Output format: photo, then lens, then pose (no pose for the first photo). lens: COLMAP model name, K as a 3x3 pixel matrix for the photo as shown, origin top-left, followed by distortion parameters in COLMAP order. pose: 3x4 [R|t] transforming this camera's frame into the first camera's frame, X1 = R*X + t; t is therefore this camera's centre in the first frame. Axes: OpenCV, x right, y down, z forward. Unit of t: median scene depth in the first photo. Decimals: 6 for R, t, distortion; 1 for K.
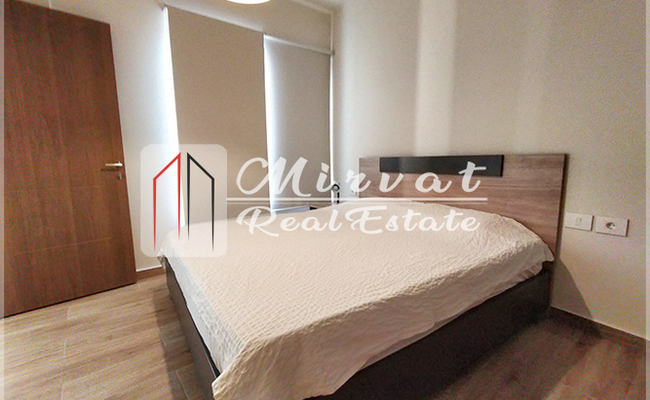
lens RADIAL K [[298.0, 0, 321.6], [0, 298.0, 202.0], [0, 0, 1]] dist [0.018528, 0.000417]
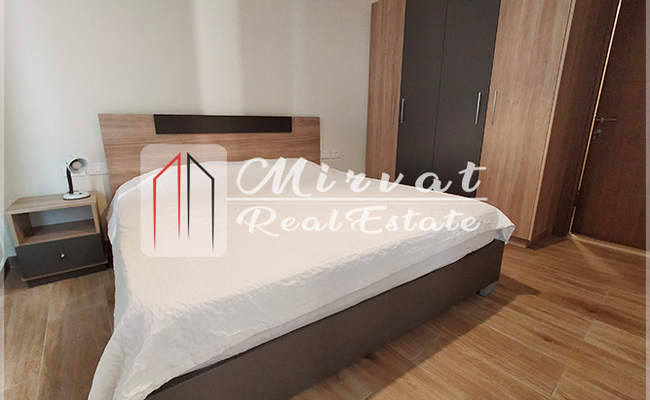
lens RADIAL K [[298.0, 0, 321.6], [0, 298.0, 202.0], [0, 0, 1]] dist [0.018528, 0.000417]
pose [[-0.020460, -0.231574, 0.972602, -0.939897], [0.144679, 0.961880, 0.232065, -0.076557], [-0.989267, 0.145464, 0.013824, 0.922658]]
